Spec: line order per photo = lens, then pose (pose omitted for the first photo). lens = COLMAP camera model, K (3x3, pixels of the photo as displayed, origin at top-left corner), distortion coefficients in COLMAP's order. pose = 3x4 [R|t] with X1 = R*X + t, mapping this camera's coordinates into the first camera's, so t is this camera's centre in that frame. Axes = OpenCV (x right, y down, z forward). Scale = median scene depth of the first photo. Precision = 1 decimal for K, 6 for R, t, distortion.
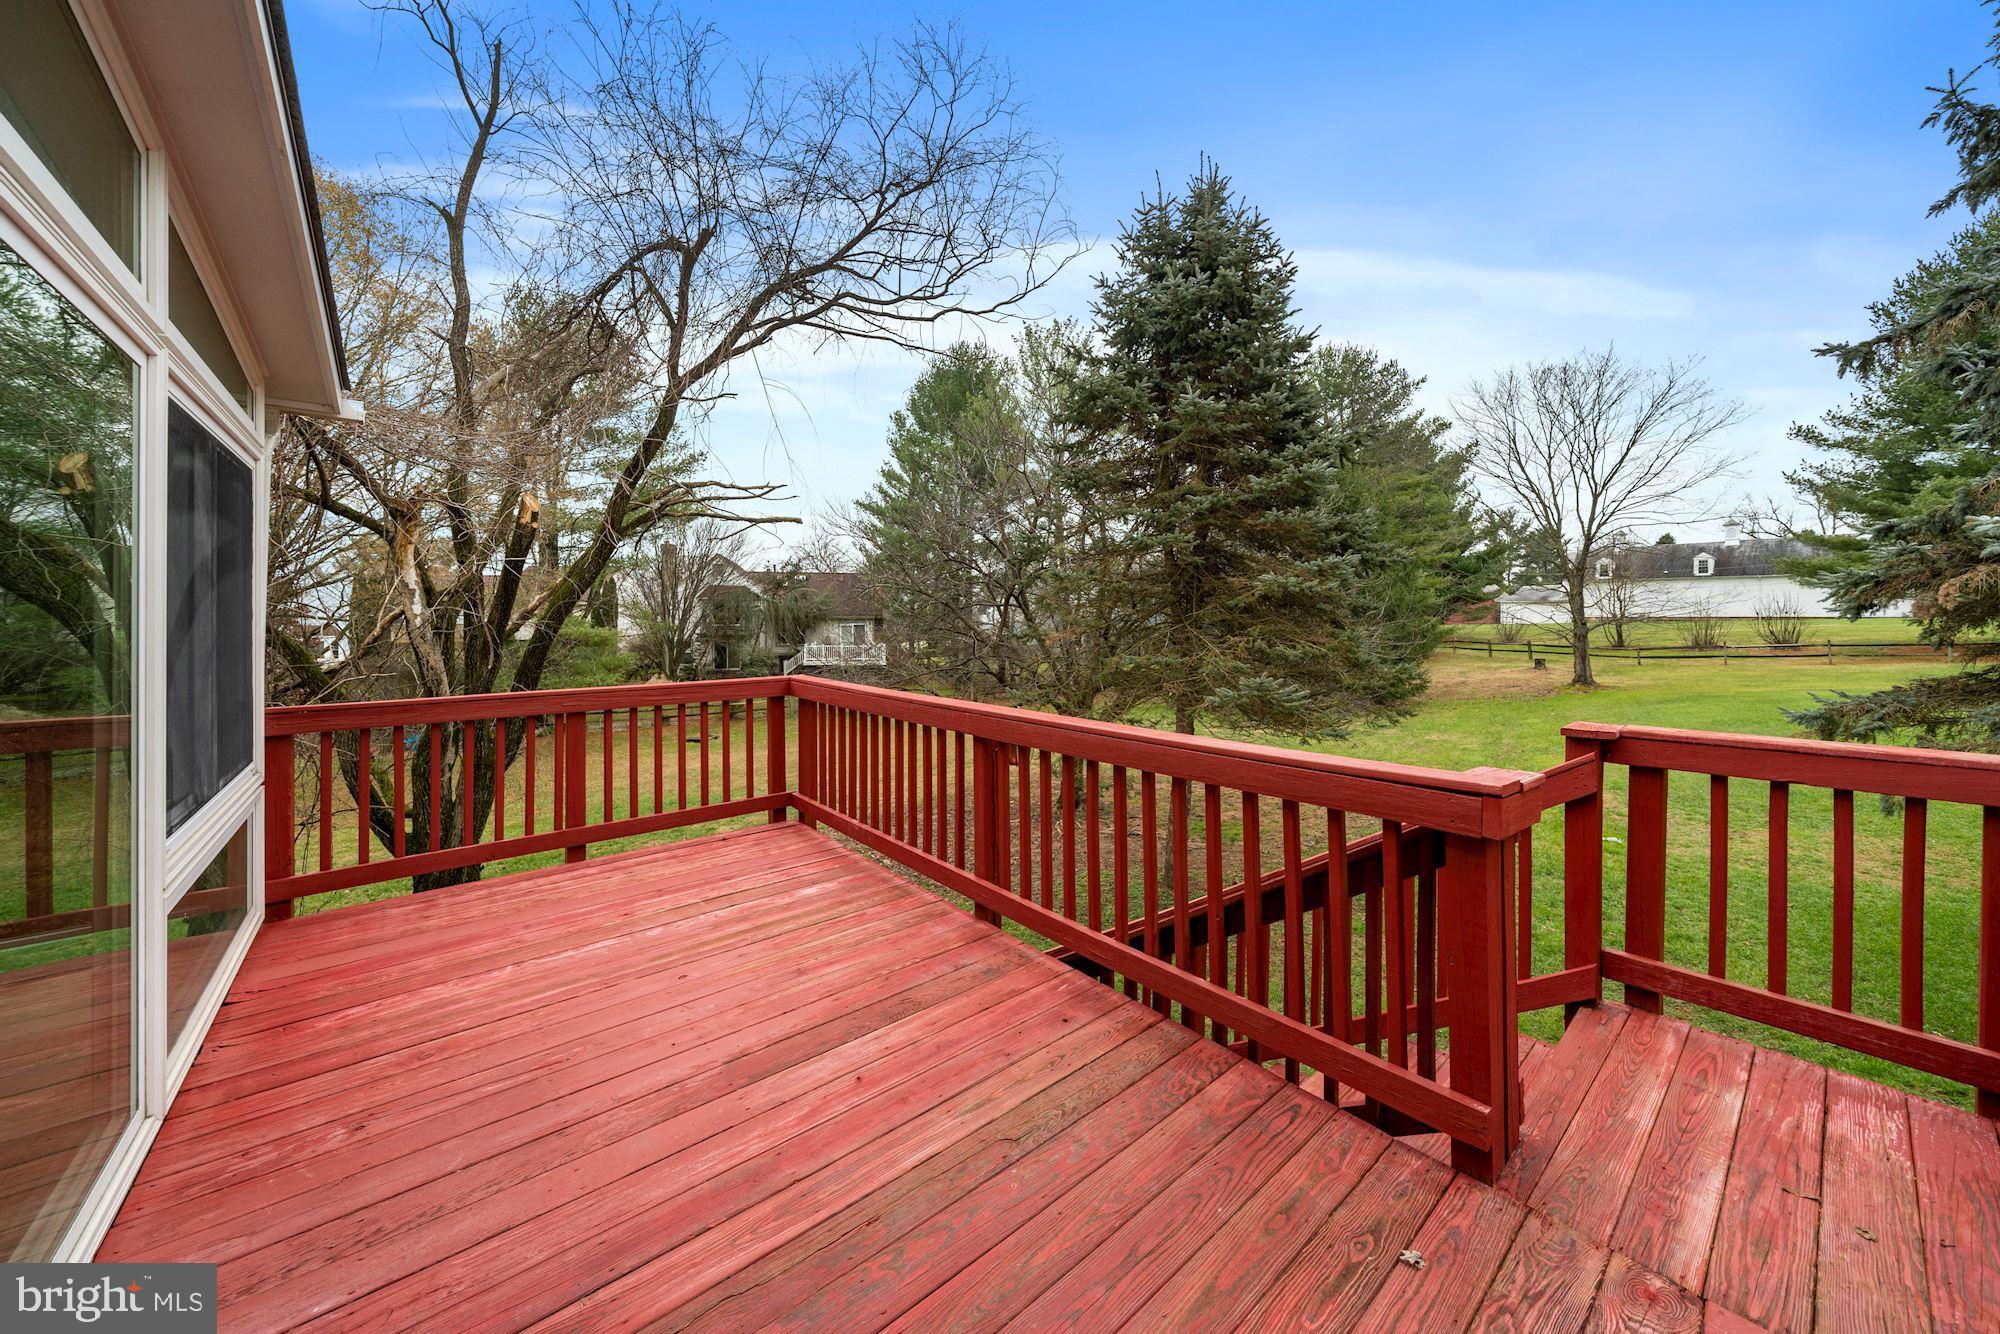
lens RADIAL K [[687.3, 0, 1031.0], [0, 687.3, 620.0], [0, 0, 1]] dist [0.002403, -0.000082]
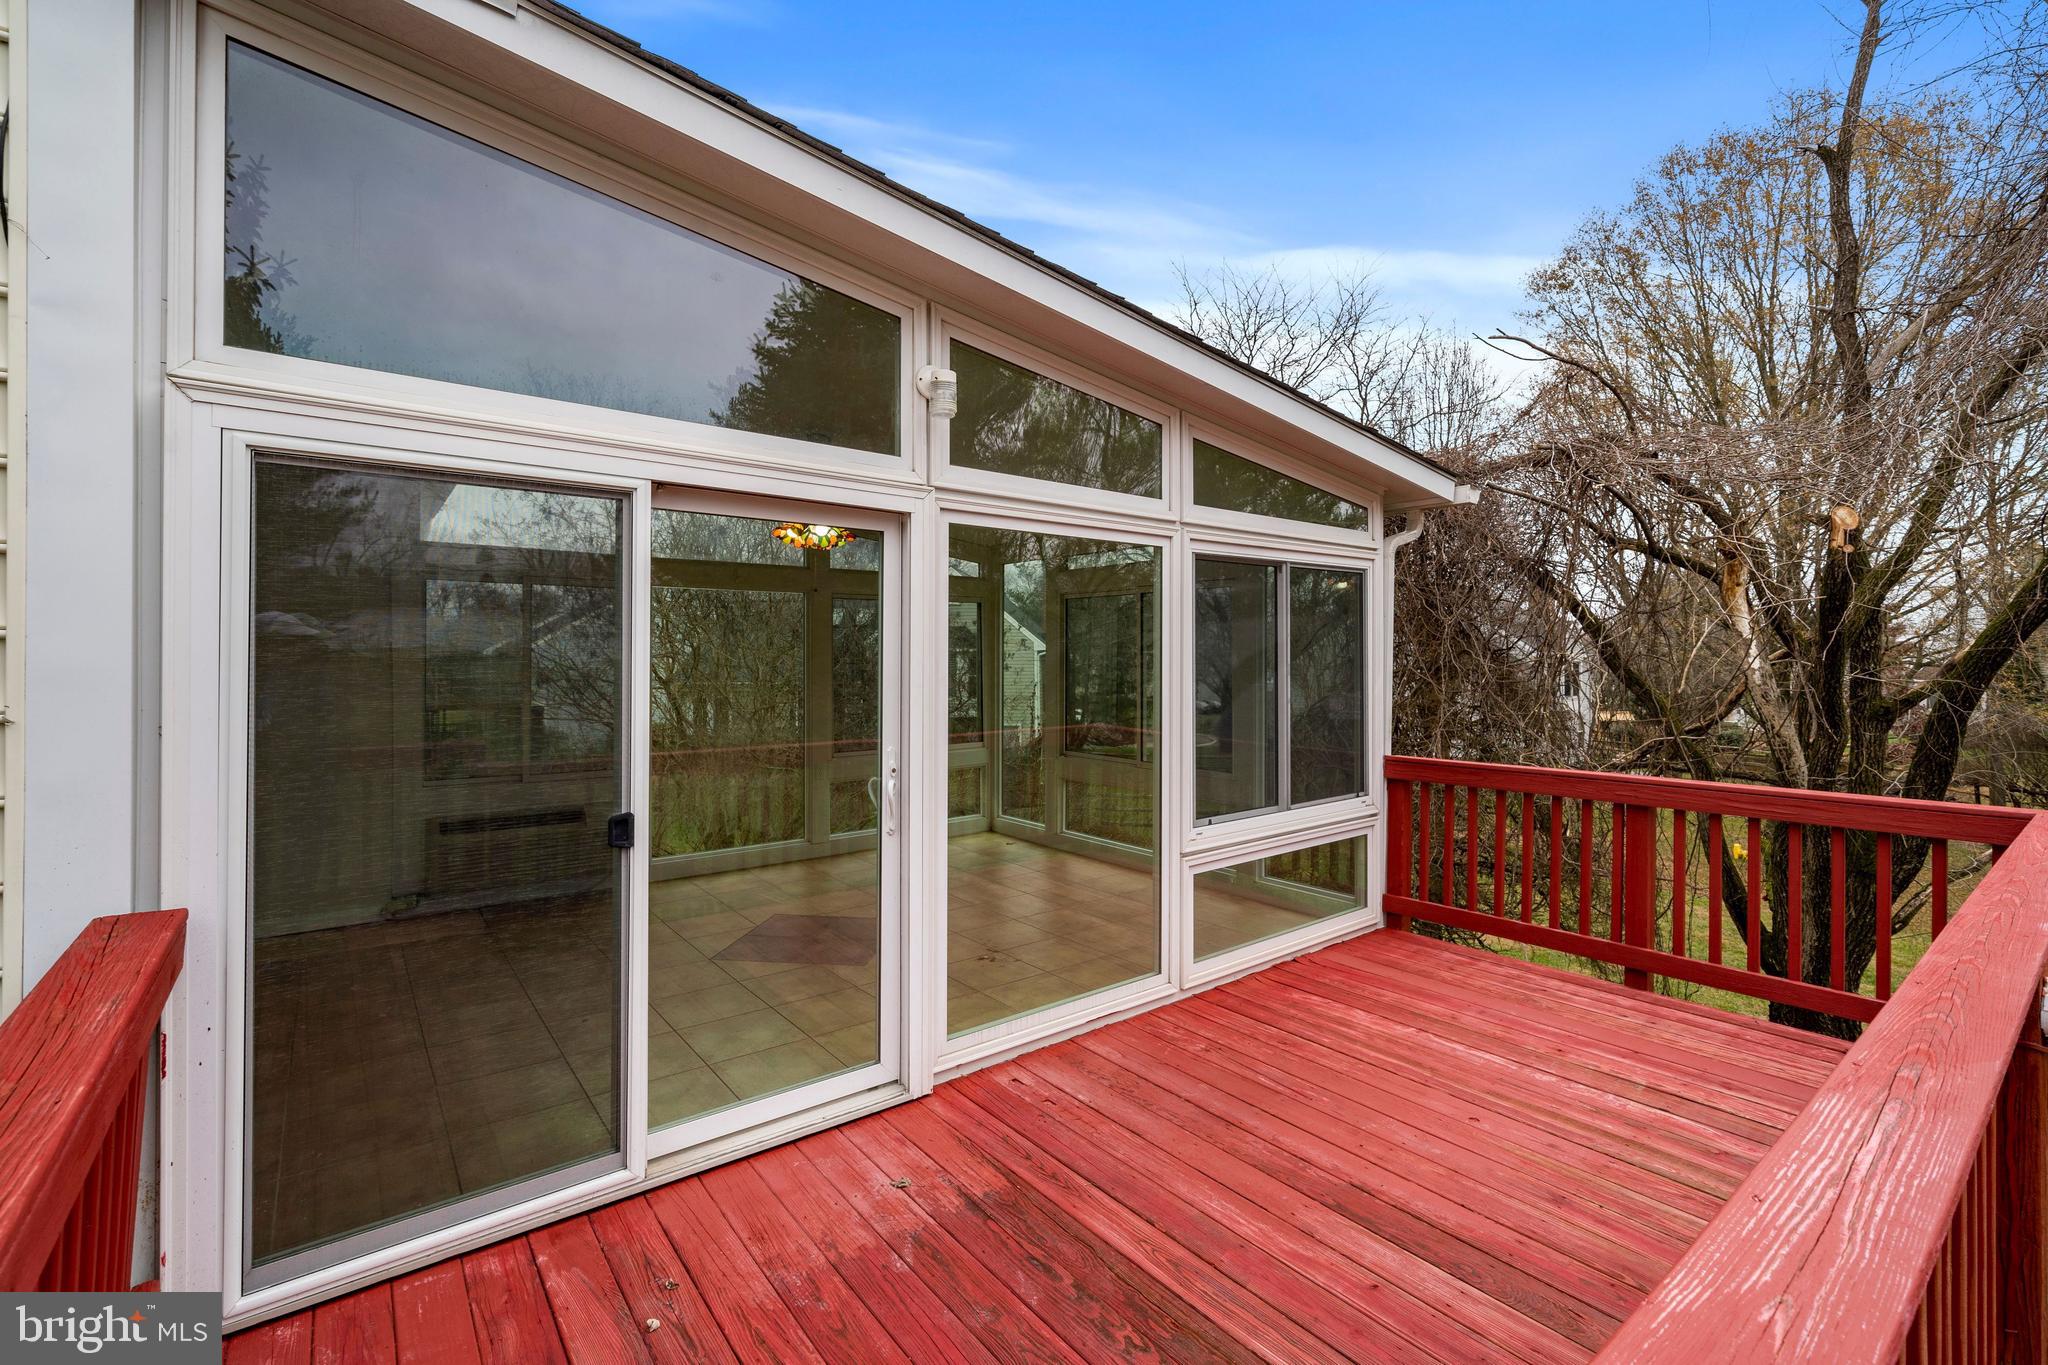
lens RADIAL K [[887.8, 0, 1025.6], [0, 887.8, 660.8], [0, 0, 1]] dist [-0.000951, 0.000030]
pose [[-0.028545, 0.003742, -0.999585, 0.556978], [-0.006157, 0.999973, 0.003919, -0.046946], [0.999574, 0.006266, -0.028521, 0.430874]]
